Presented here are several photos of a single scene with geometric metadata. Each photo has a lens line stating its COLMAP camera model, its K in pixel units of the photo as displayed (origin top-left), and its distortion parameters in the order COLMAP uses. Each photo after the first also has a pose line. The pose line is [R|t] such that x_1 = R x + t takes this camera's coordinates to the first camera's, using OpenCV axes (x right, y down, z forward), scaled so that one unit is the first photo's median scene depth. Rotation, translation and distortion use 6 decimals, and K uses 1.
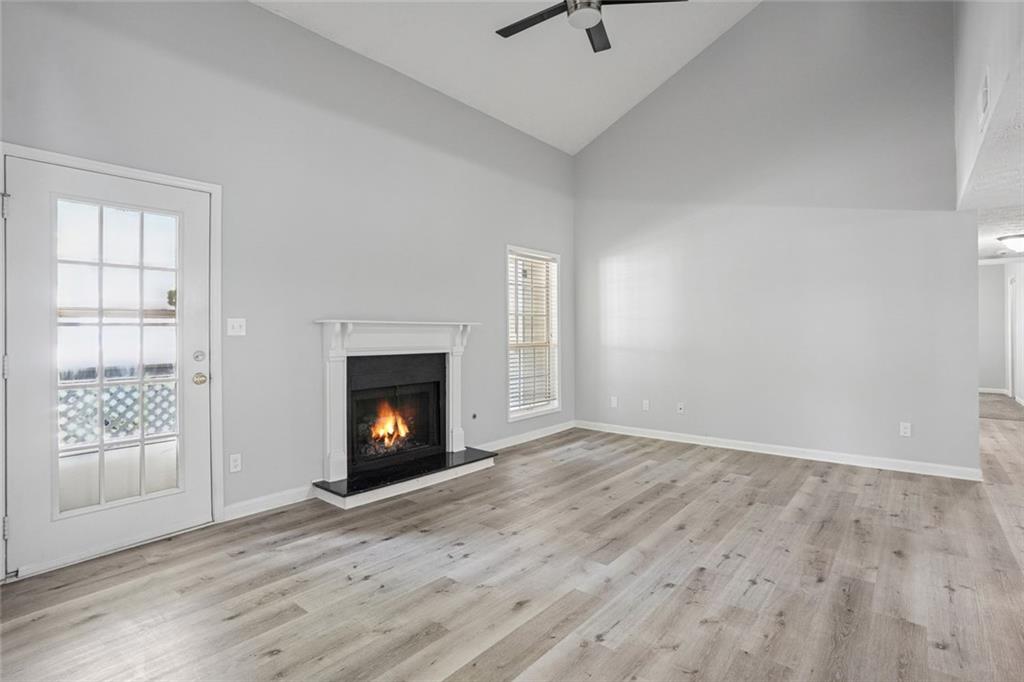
lens RADIAL K [[506.5, 0, 507.6], [0, 506.5, 338.0], [0, 0, 1]] dist [-0.076659, 0.044153]
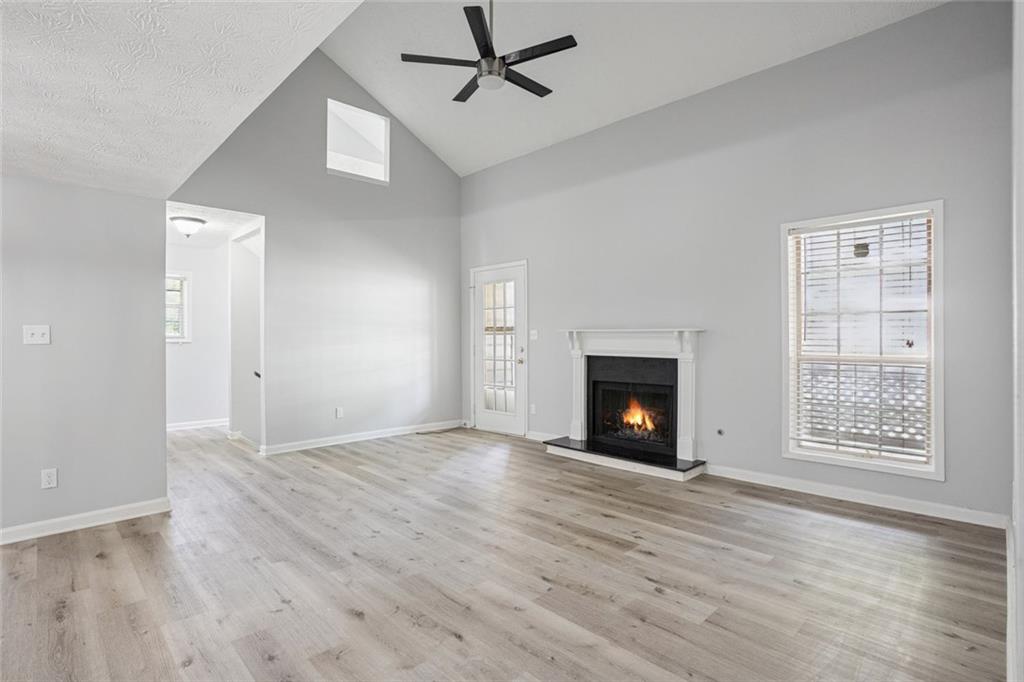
lens RADIAL K [[506.5, 0, 507.6], [0, 506.5, 338.0], [0, 0, 1]] dist [-0.076659, 0.044153]
pose [[-0.109390, 0.001997, -0.993997, 1.221586], [-0.013324, 0.999905, 0.003475, -0.015142], [0.993910, 0.013625, -0.109353, 1.027213]]
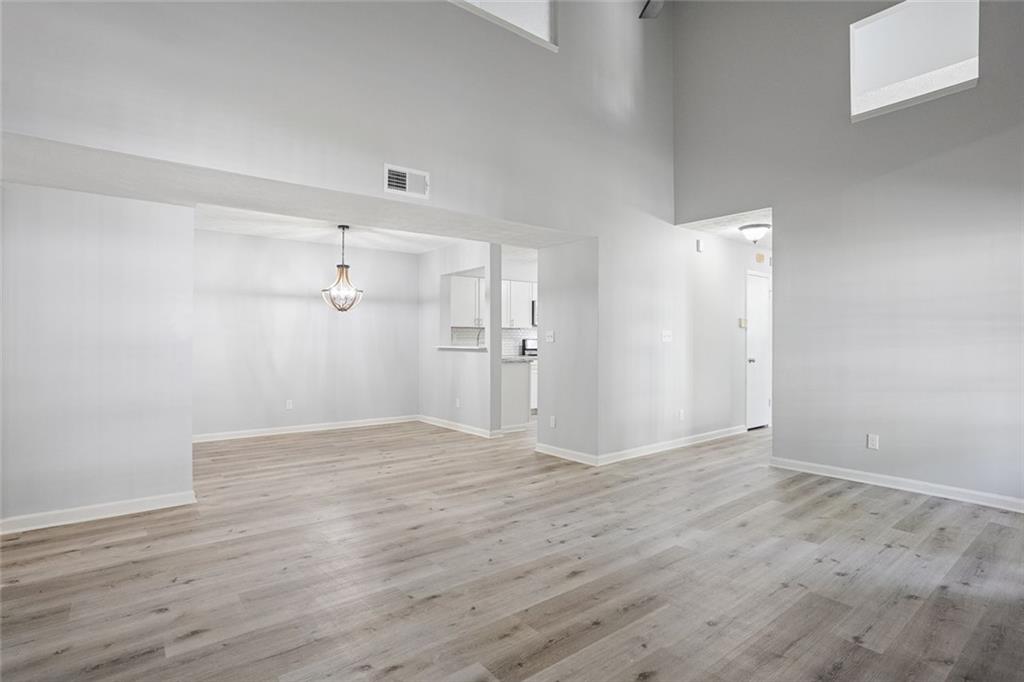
lens RADIAL K [[511.5, 0, 512.0], [0, 511.5, 341.0], [0, 0, 1]] dist [-0.050109, 0.033861]
pose [[-0.978632, 0.000321, 0.205618, 0.247142], [0.003785, 0.999857, 0.016454, -0.022194], [-0.205583, 0.016881, -0.978494, 1.654100]]
